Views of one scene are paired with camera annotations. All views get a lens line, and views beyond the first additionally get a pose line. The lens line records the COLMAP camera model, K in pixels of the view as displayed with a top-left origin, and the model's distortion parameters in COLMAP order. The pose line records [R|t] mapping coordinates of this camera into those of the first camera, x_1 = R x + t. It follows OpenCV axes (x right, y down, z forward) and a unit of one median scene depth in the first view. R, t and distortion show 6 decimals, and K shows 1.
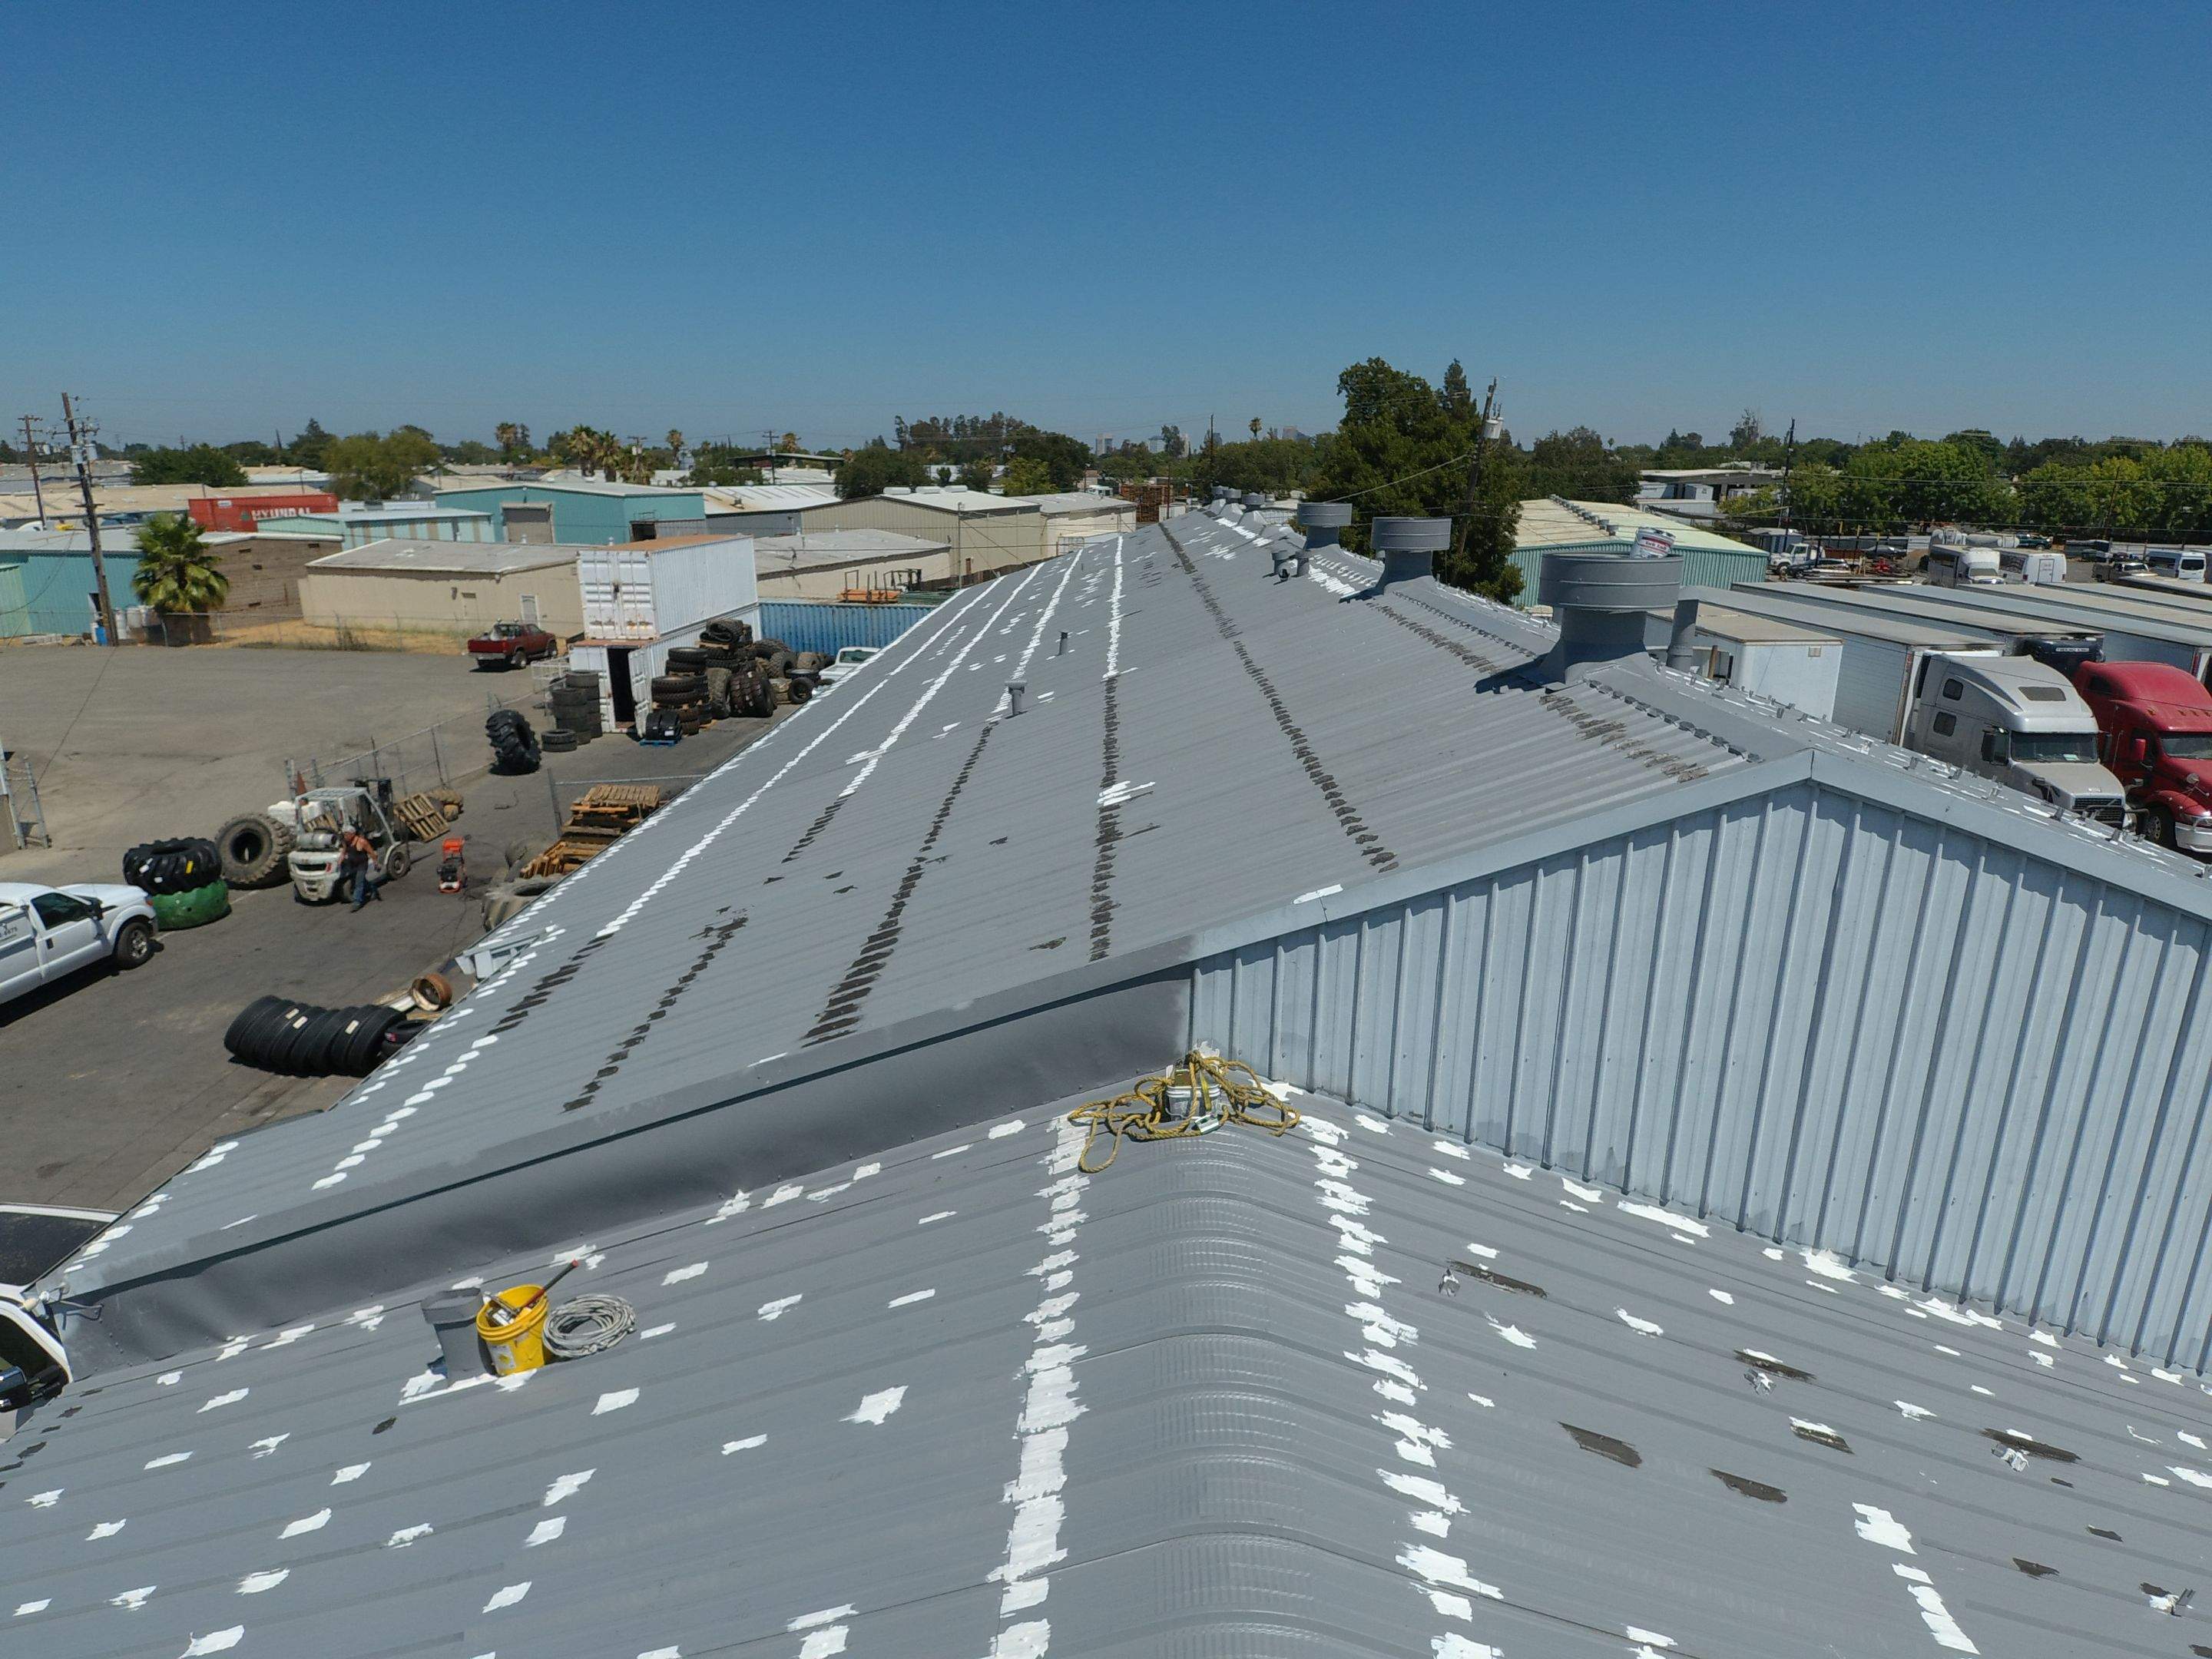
lens RADIAL K [[1345.5, 0, 1090.8], [0, 1345.5, 864.4], [0, 0, 1]] dist [0.067087, -0.094663]
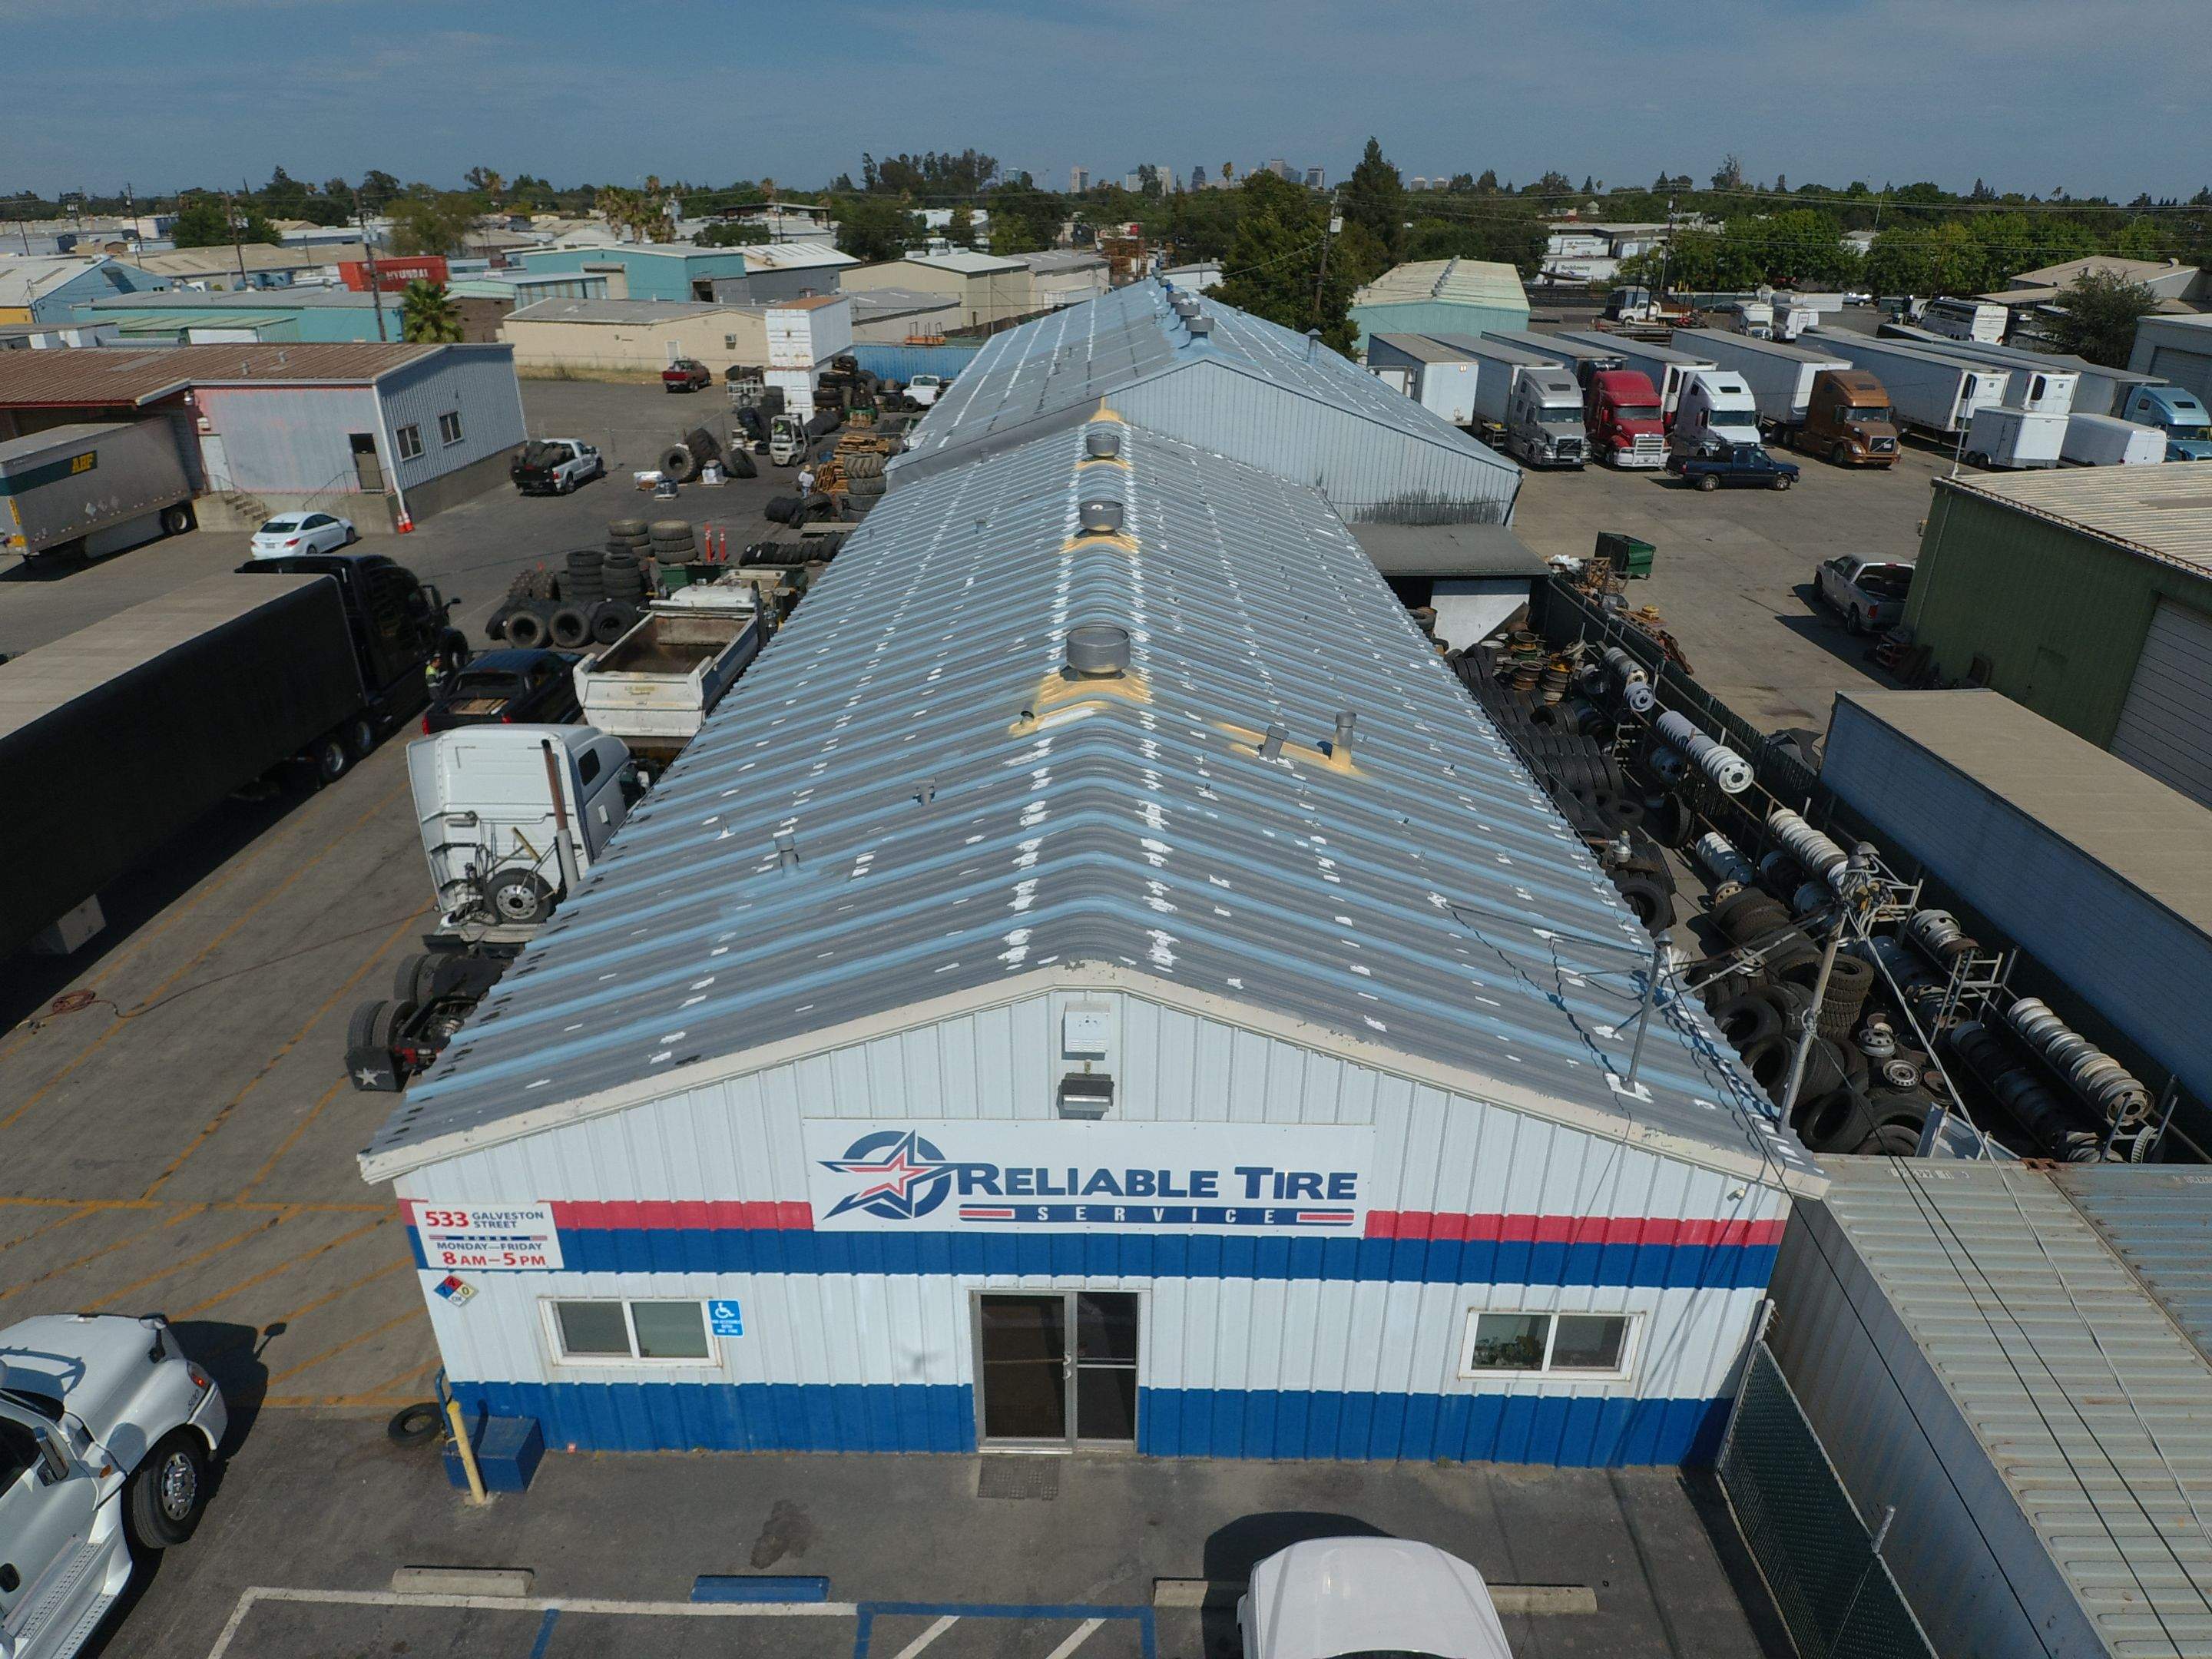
lens RADIAL K [[1345.5, 0, 1086.9], [0, 1345.5, 869.5], [0, 0, 1]] dist [0.067087, -0.094663]
pose [[0.999890, -0.005479, 0.013817, -0.007390], [0.003078, 0.985754, 0.168164, 0.093162], [-0.014542, -0.168103, 0.985662, -0.428368]]
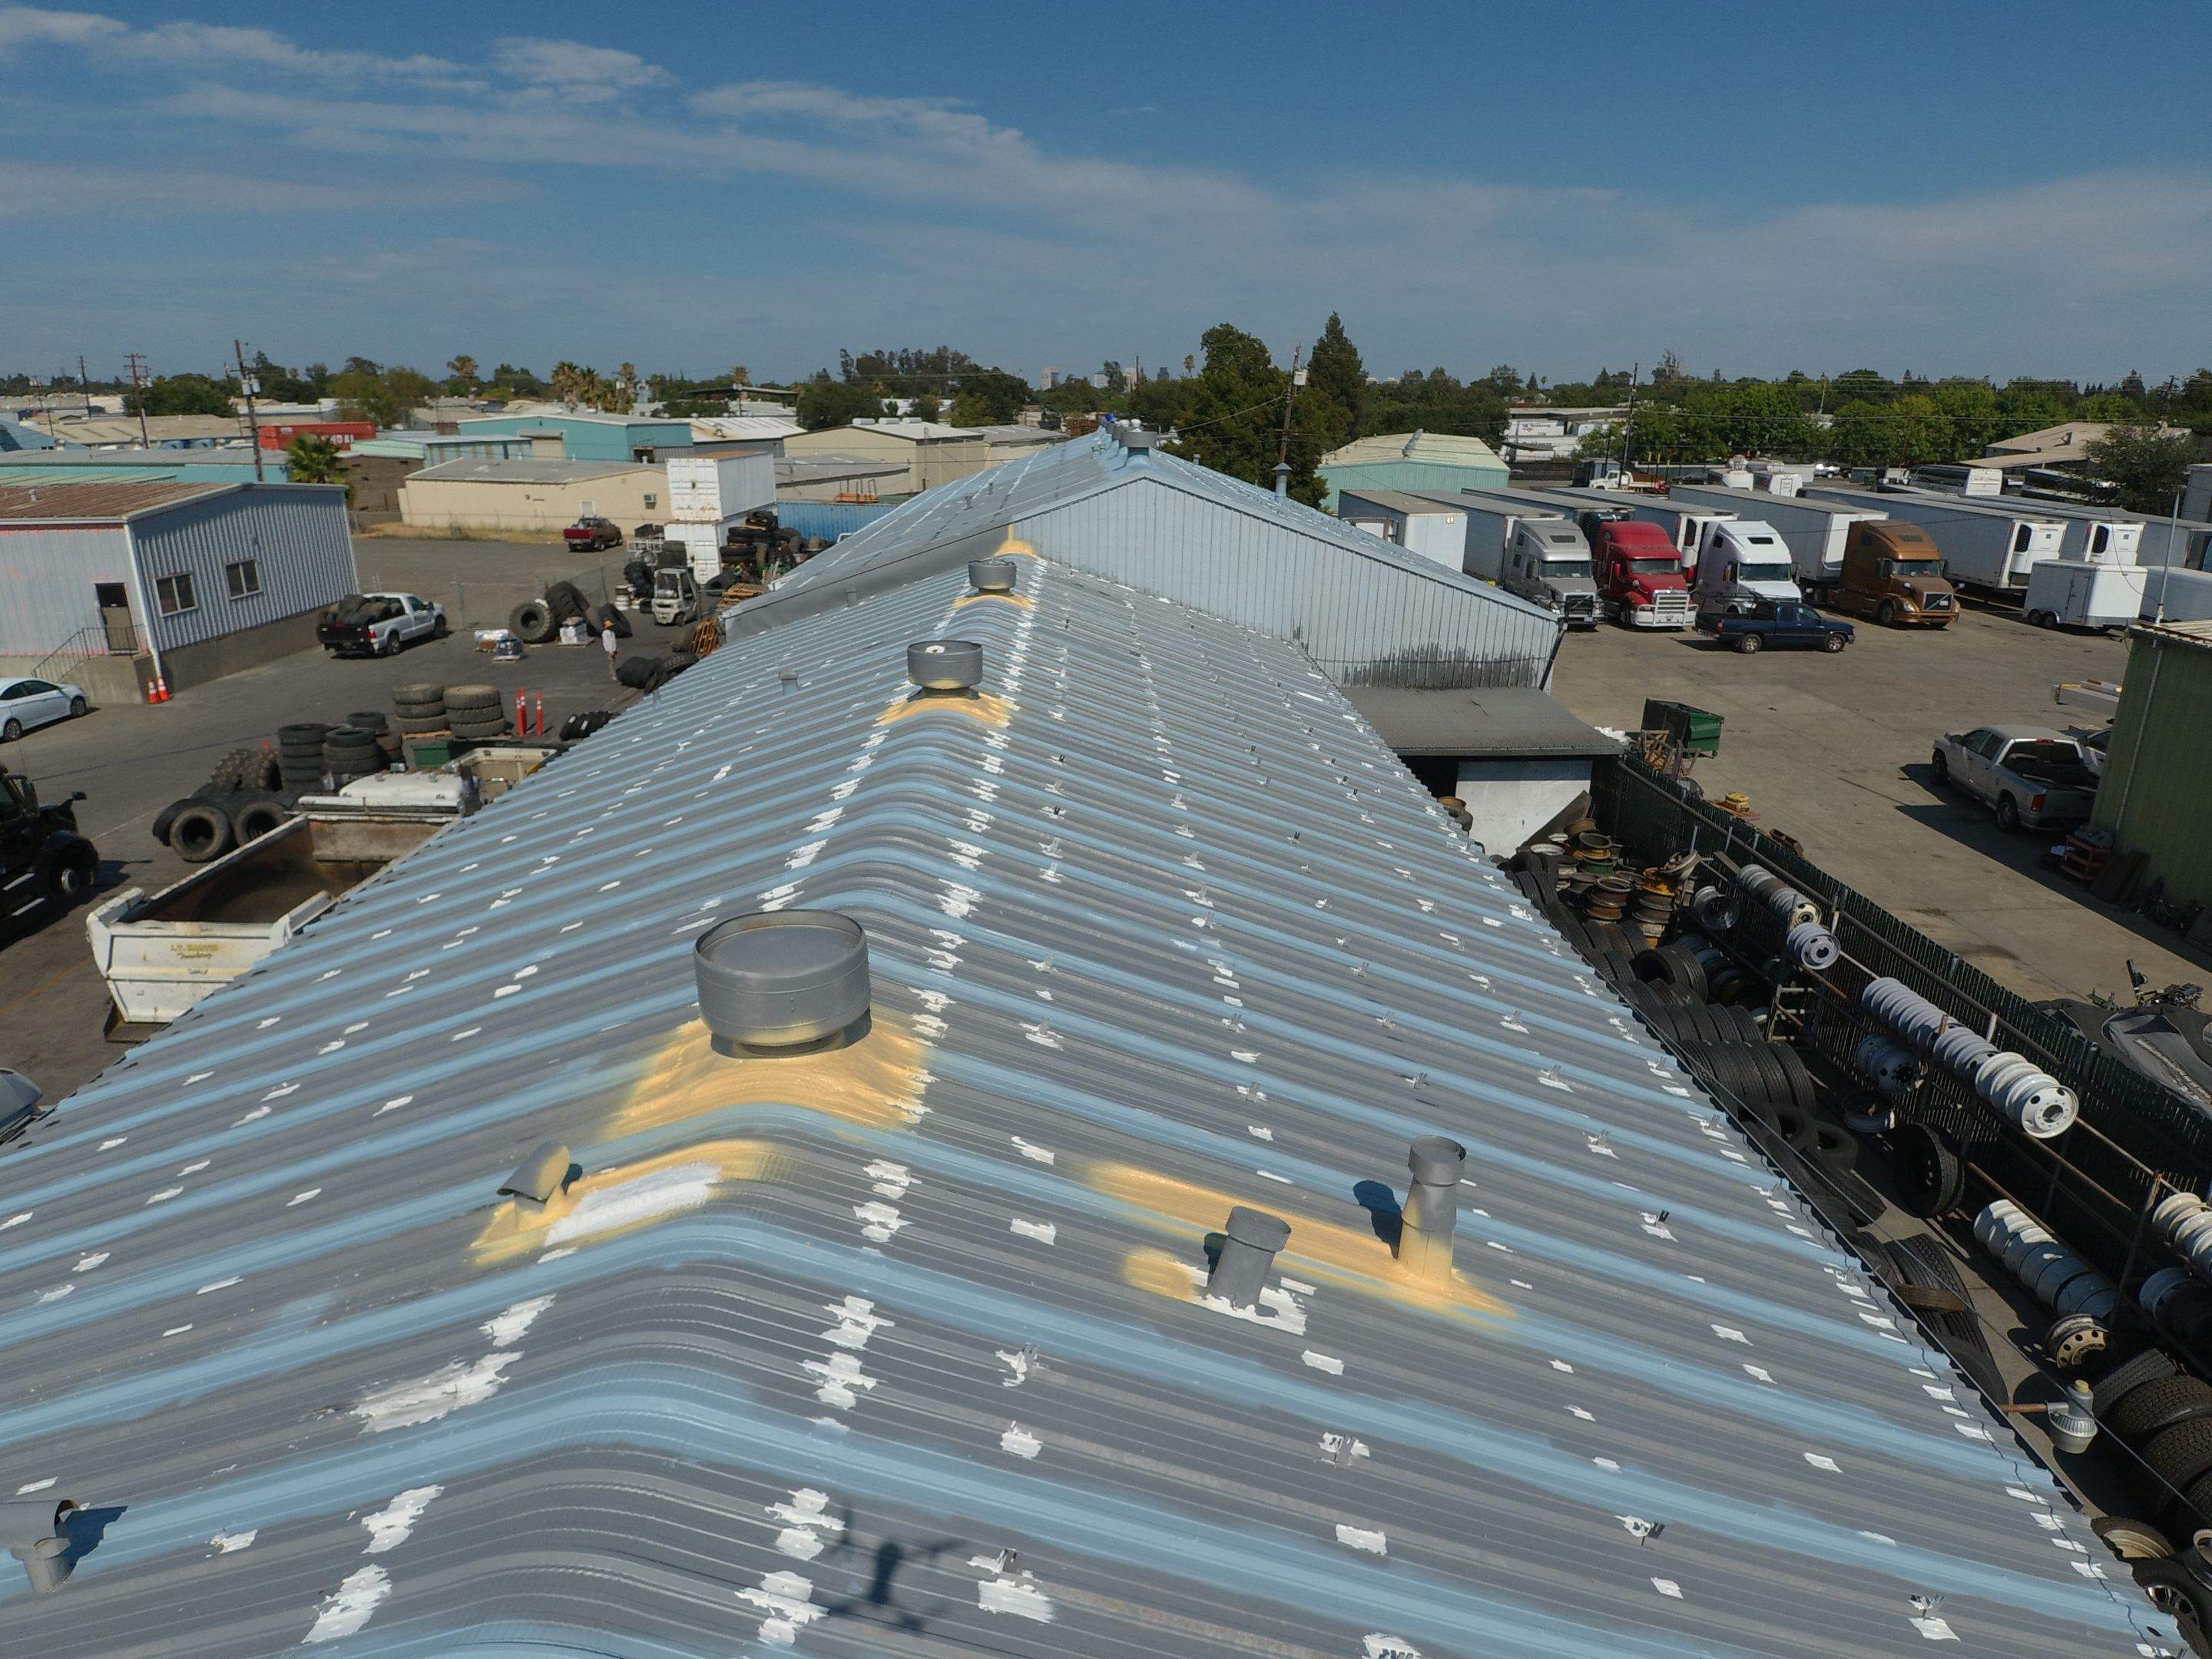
lens RADIAL K [[1345.5, 0, 1088.4], [0, 1345.5, 864.0], [0, 0, 1]] dist [0.067087, -0.094663]
pose [[0.999346, -0.007079, 0.035454, 0.013736], [0.005539, 0.999046, 0.043329, 0.084176], [-0.035726, -0.043104, 0.998432, -0.290347]]
